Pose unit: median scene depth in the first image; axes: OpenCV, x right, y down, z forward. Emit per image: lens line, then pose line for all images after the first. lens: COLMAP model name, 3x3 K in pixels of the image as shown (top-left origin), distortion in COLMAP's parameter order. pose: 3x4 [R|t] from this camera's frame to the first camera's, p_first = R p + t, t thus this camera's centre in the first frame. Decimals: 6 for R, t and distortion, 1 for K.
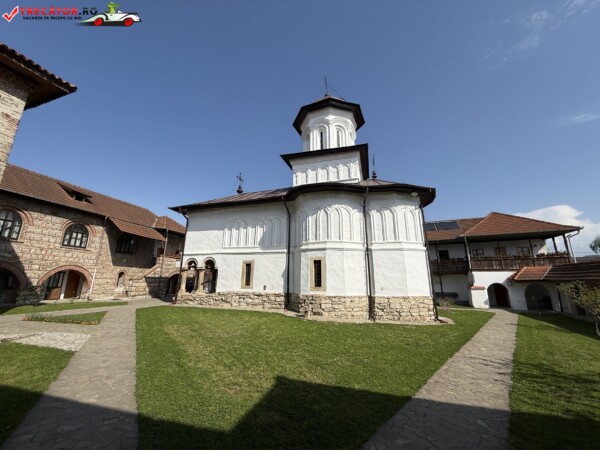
lens RADIAL K [[238.4, 0, 300.6], [0, 238.4, 225.0], [0, 0, 1]] dist [0.002567, -0.001037]
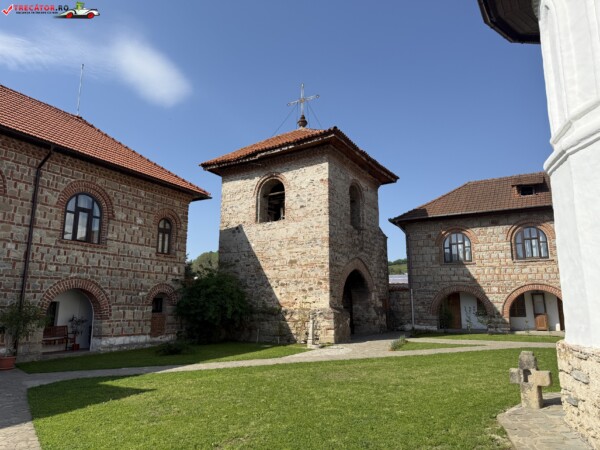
lens RADIAL K [[421.2, 0, 302.5], [0, 421.2, 224.3], [0, 0, 1]] dist [0.065294, -0.079497]
pose [[-0.227152, -0.193287, -0.954485, 0.534146], [0.227957, 0.942324, -0.245074, 0.175144], [0.946804, -0.273250, -0.169990, 0.682182]]
